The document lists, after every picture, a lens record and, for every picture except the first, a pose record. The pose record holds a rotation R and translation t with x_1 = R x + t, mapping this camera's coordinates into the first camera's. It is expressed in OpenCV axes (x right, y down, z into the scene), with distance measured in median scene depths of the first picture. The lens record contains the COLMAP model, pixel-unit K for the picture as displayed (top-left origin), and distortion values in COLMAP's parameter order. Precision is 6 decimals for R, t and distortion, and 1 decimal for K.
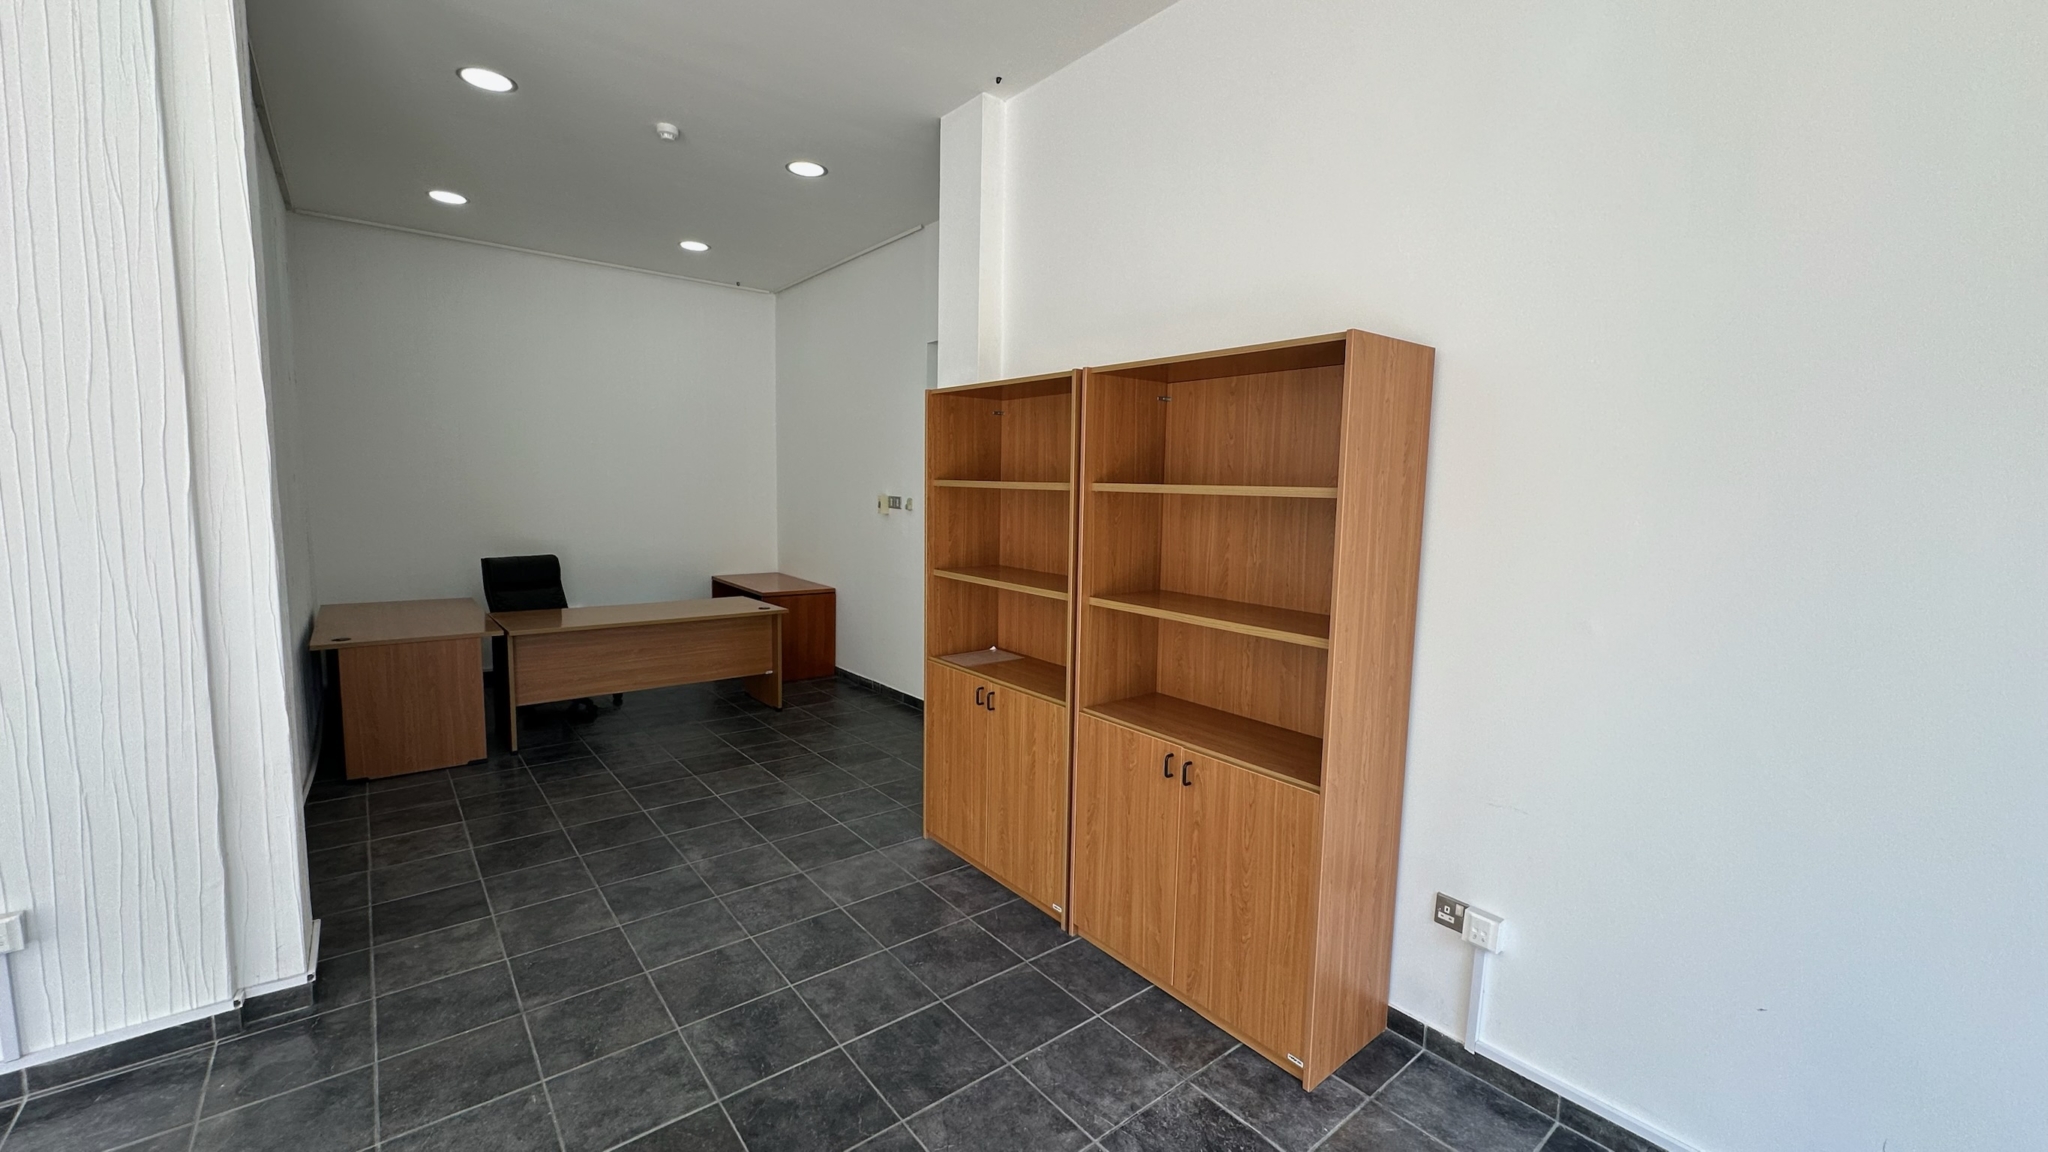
lens RADIAL K [[828.9, 0, 1028.9], [0, 828.9, 573.2], [0, 0, 1]] dist [-0.001300, -0.000153]
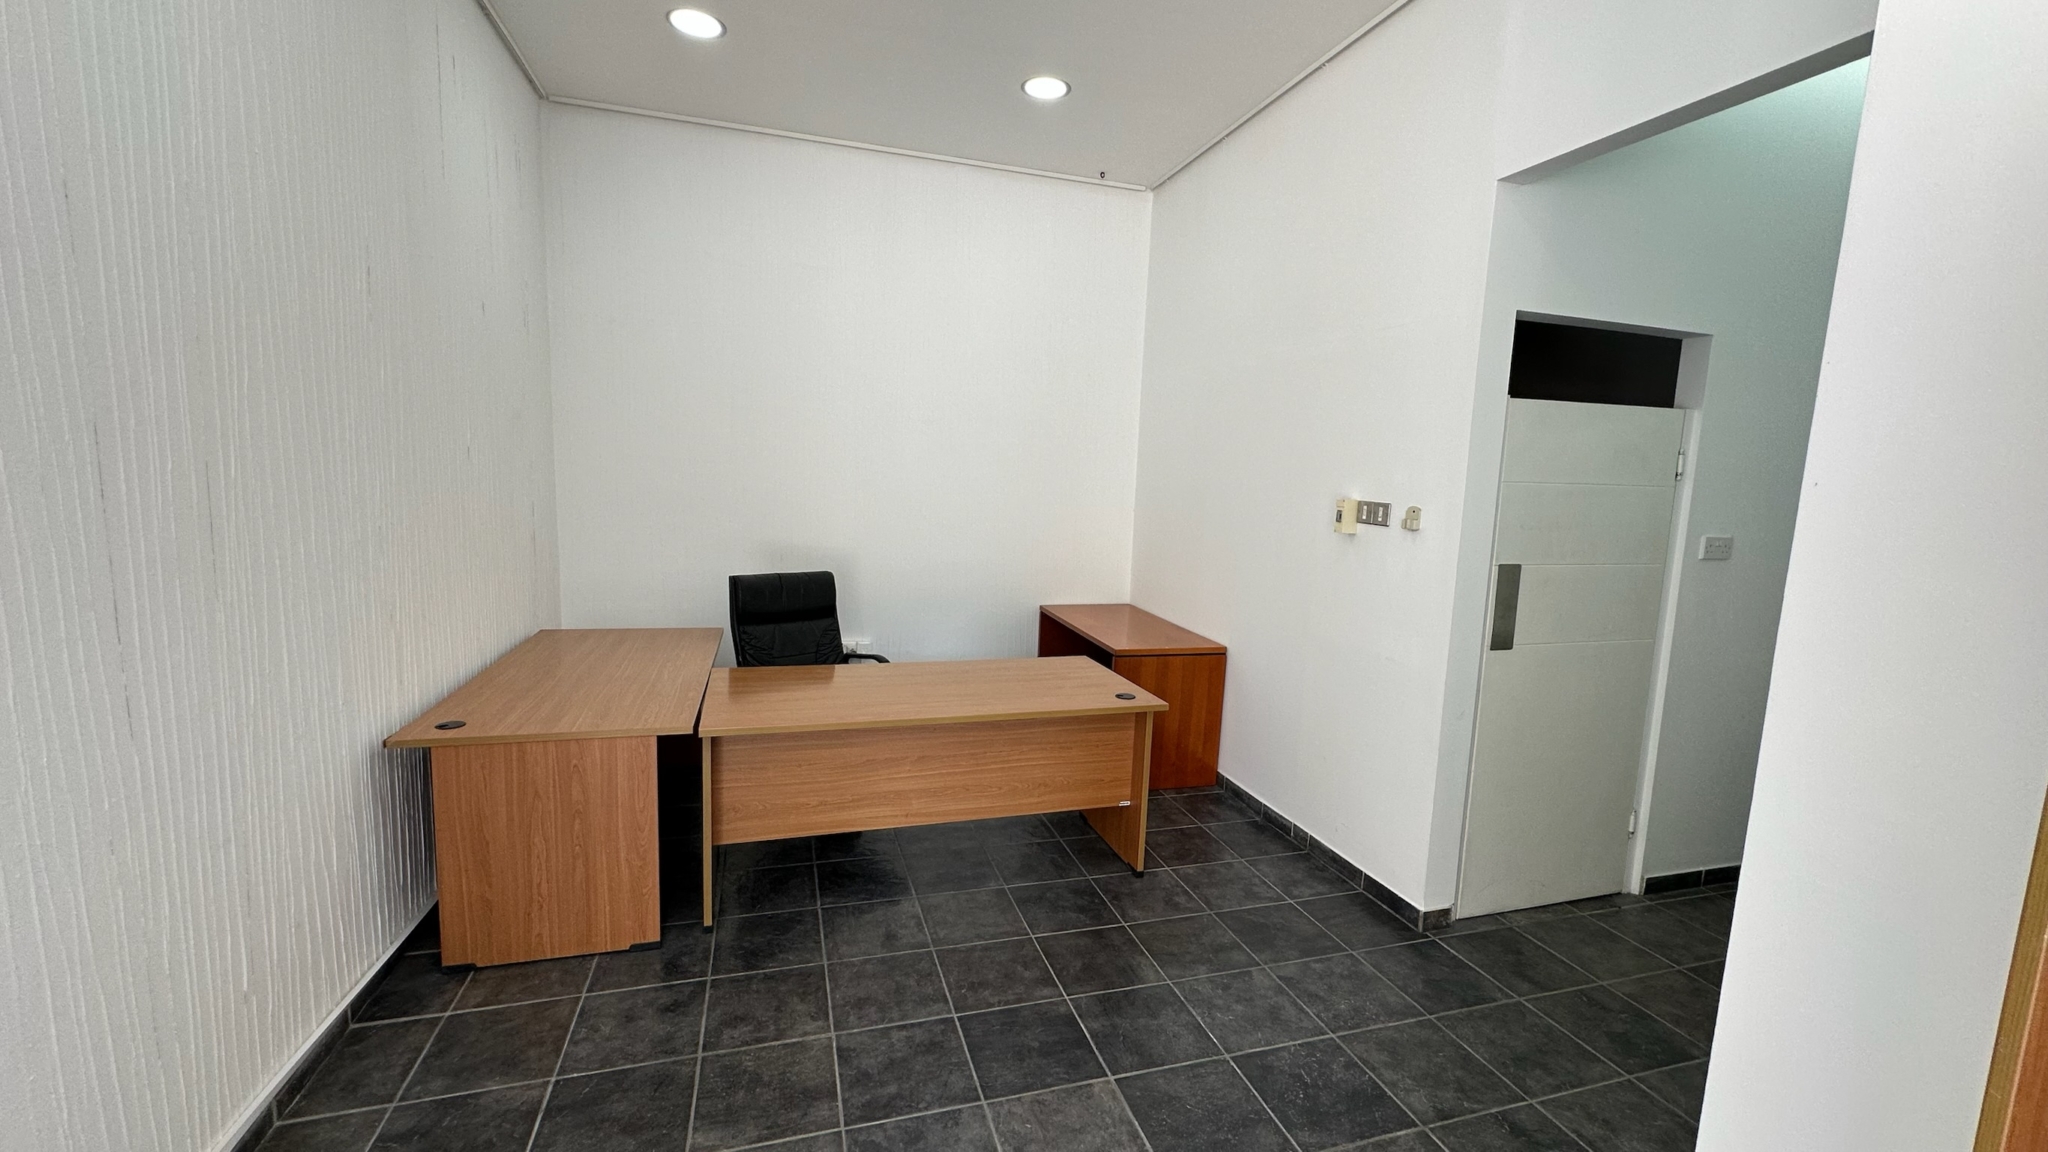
lens RADIAL K [[815.4, 0, 1025.9], [0, 815.4, 575.2], [0, 0, 1]] dist [-0.000929, -0.000031]
pose [[0.926406, 0.062760, -0.371260, -0.181895], [-0.058006, 0.998028, 0.023971, -0.048504], [0.372032, -0.000672, 0.928220, 0.463371]]
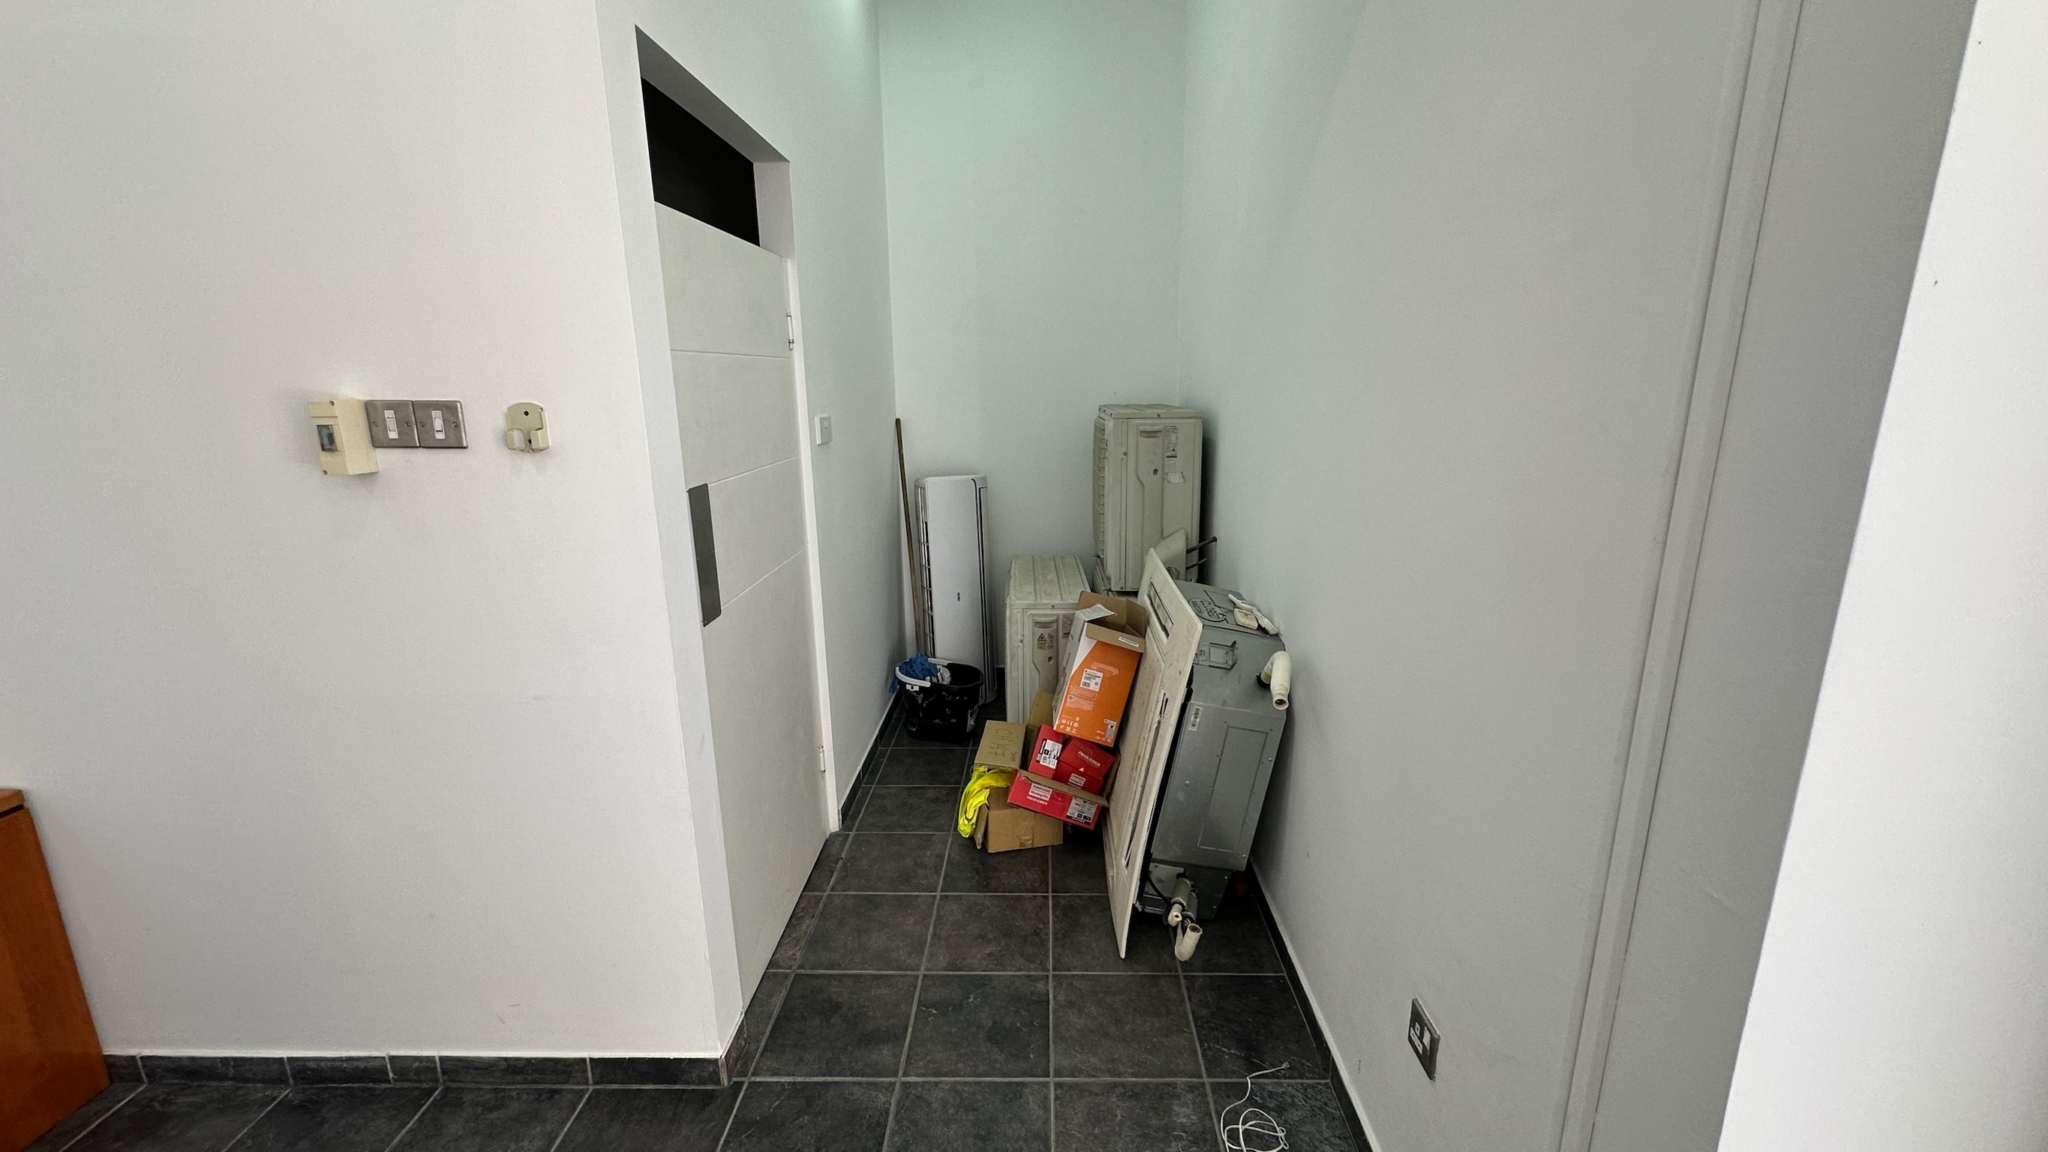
lens RADIAL K [[818.6, 0, 1025.6], [0, 818.6, 574.2], [0, 0, 1]] dist [-0.001232, -0.000304]
pose [[0.645577, -0.201576, 0.736612, -0.248970], [0.099511, 0.978517, 0.180561, -0.071493], [-0.757184, -0.043265, 0.651767, 0.737214]]
